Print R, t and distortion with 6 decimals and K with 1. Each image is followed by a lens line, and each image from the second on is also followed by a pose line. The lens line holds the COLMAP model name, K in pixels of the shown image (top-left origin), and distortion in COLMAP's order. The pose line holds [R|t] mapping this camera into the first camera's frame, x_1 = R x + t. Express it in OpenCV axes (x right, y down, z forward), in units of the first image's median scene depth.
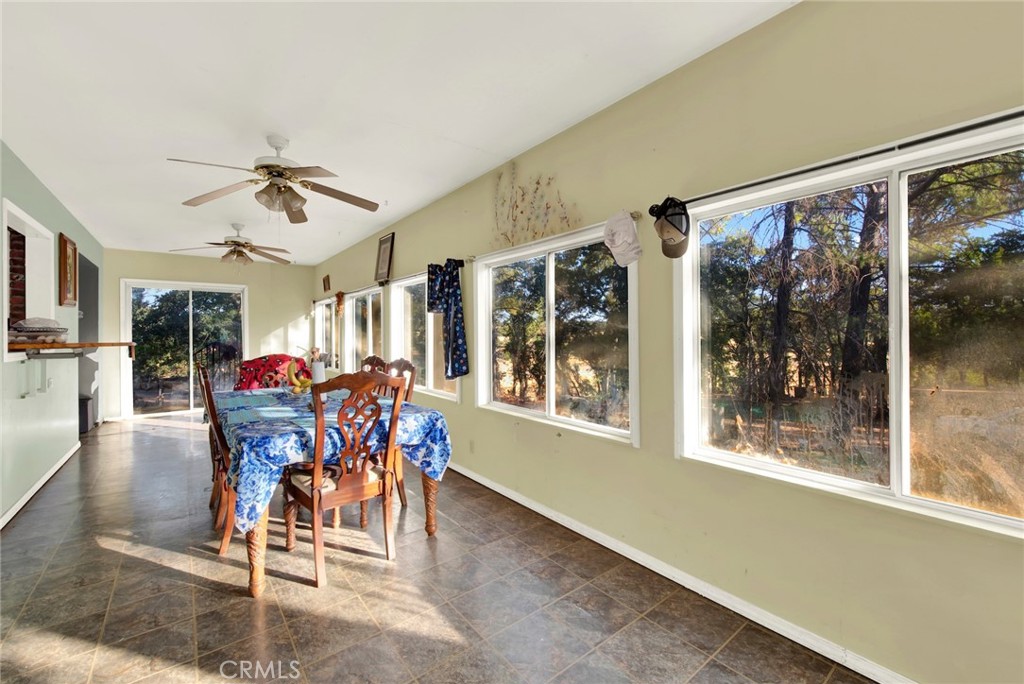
lens RADIAL K [[411.6, 0, 513.3], [0, 411.6, 333.9], [0, 0, 1]] dist [-0.003235, -0.001365]
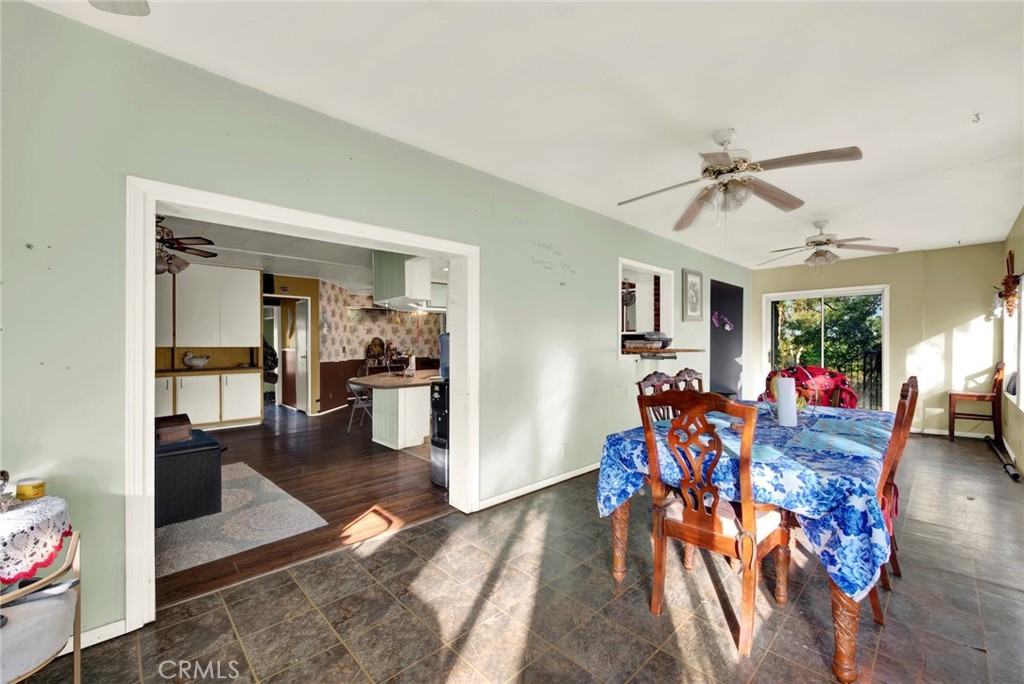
lens RADIAL K [[411.6, 0, 513.2], [0, 411.6, 348.2], [0, 0, 1]] dist [-0.003235, -0.001365]
pose [[0.092171, 0.014655, -0.995635, 0.341359], [0.000269, 0.999891, 0.014742, -0.001681], [0.995743, -0.001627, 0.092157, 0.481605]]
